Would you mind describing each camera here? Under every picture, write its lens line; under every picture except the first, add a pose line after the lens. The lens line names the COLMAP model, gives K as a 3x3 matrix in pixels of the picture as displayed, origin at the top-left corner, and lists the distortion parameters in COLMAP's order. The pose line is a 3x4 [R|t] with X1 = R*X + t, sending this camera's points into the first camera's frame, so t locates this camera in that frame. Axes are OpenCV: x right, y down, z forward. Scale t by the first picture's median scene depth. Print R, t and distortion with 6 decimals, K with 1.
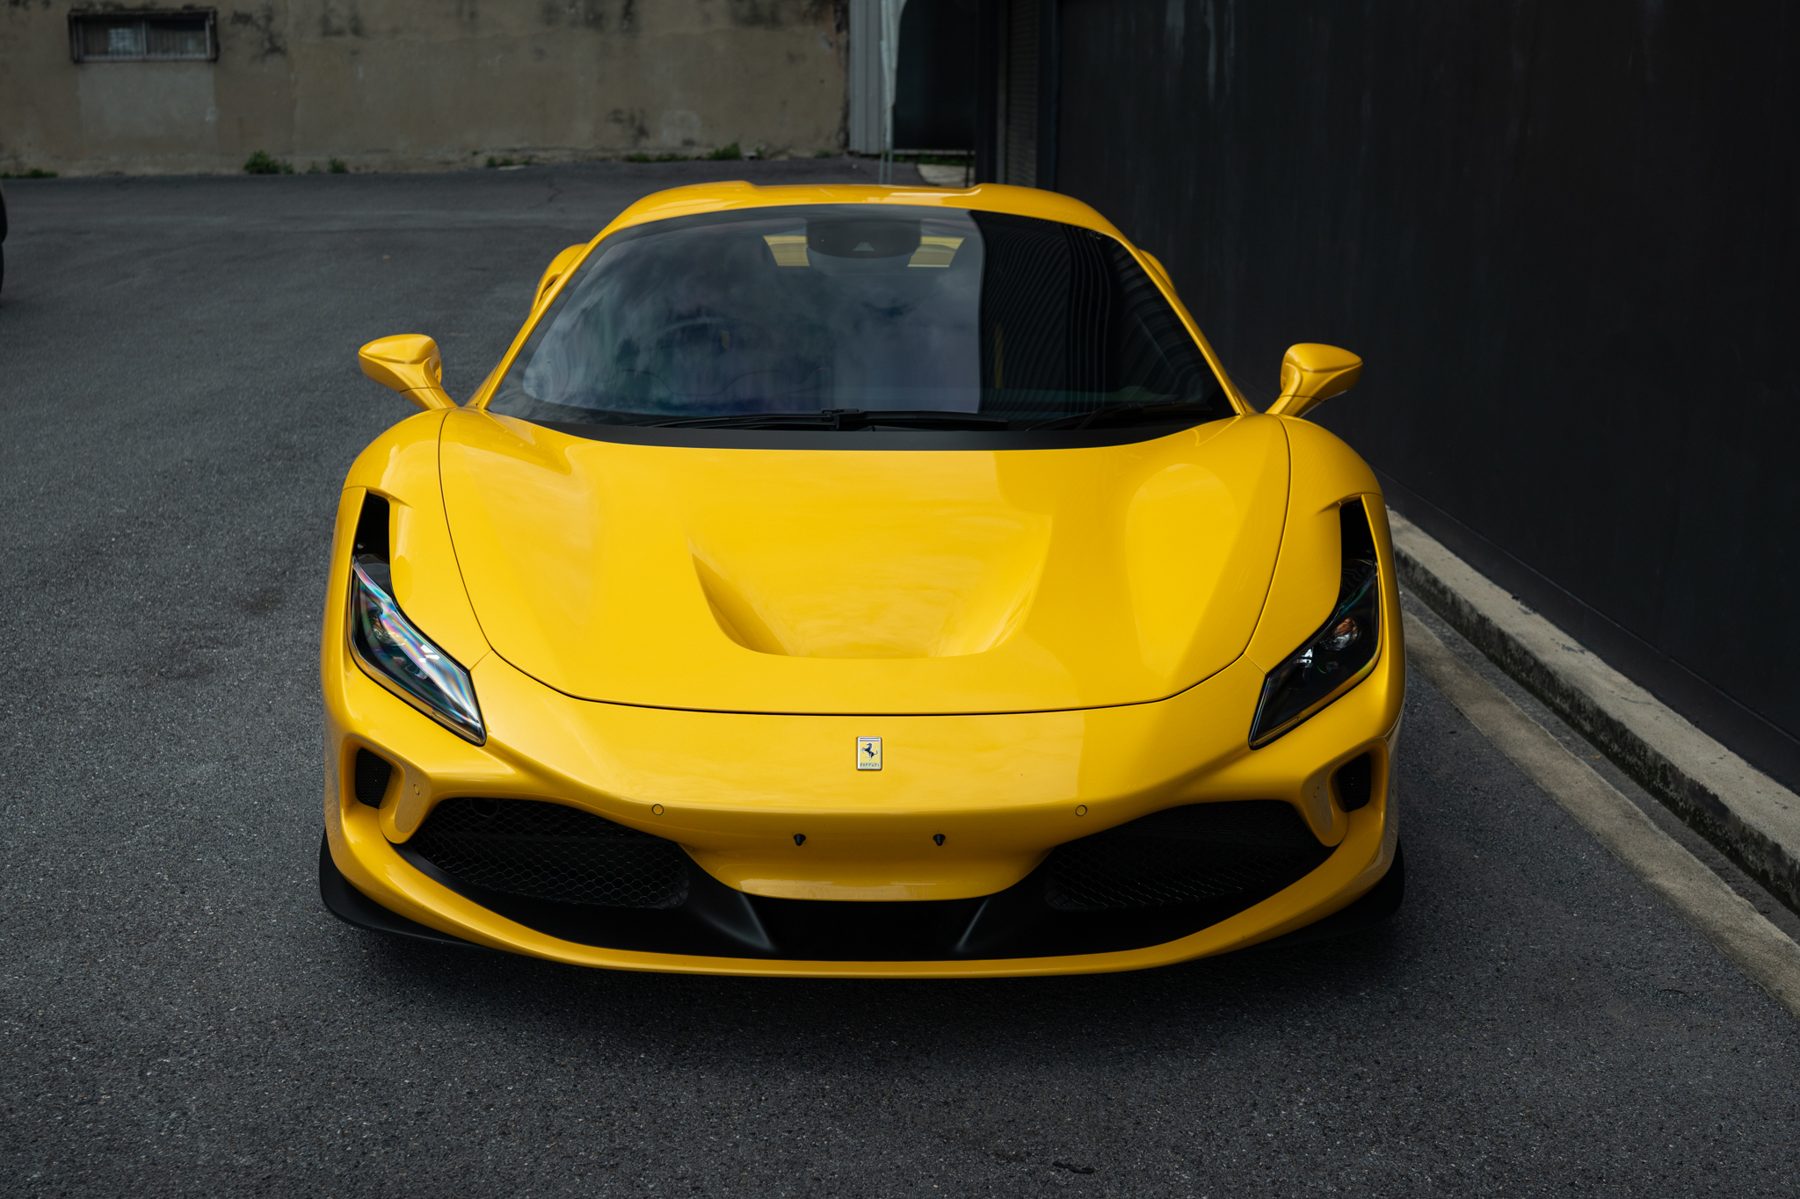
lens RADIAL K [[2038.1, 0, 969.9], [0, 2038.1, 604.9], [0, 0, 1]] dist [-0.181012, 0.174145]
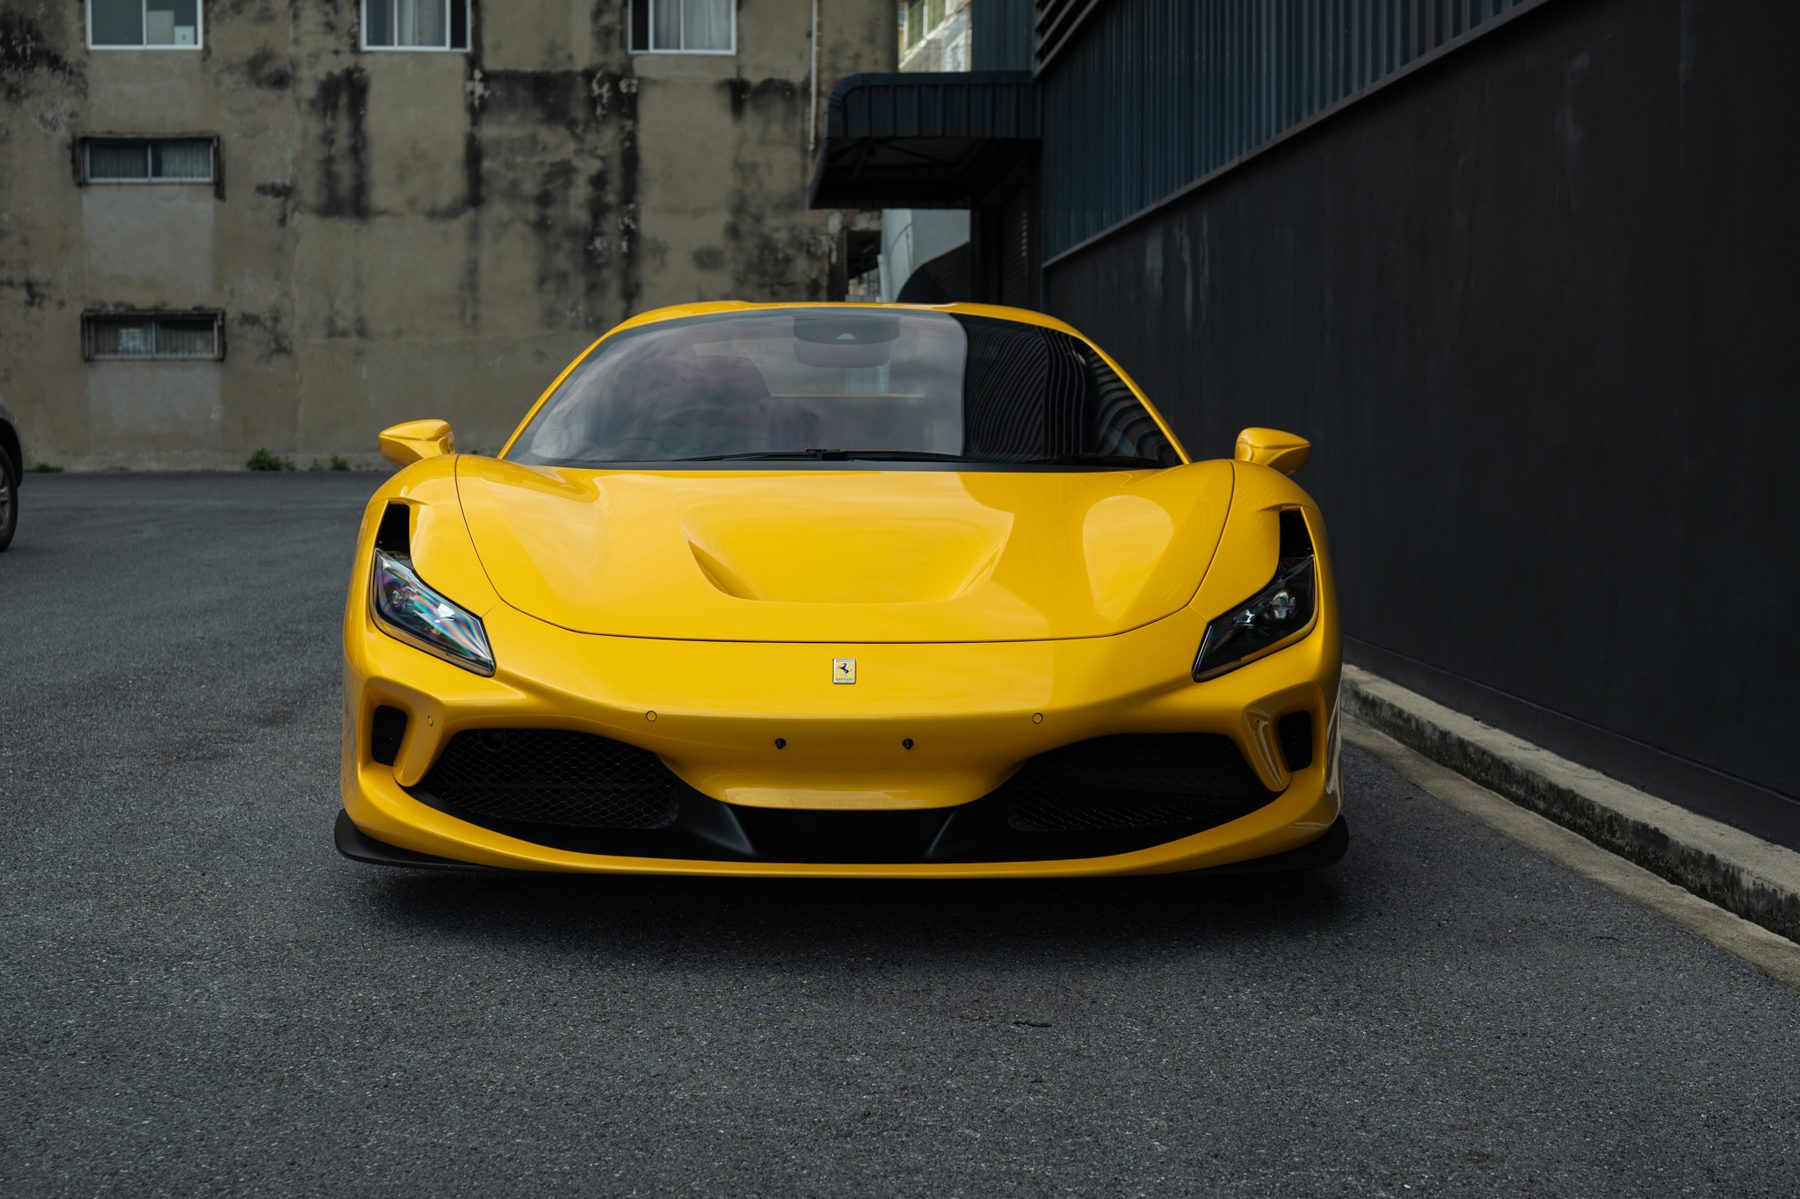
lens RADIAL K [[2038.1, 0, 969.9], [0, 2038.1, 604.9], [0, 0, 1]] dist [-0.181012, 0.174145]
pose [[0.999962, -0.008288, 0.002656, 0.013414], [0.008579, 0.990047, -0.140476, 0.164178], [-0.001466, 0.140494, 0.990081, -0.080054]]
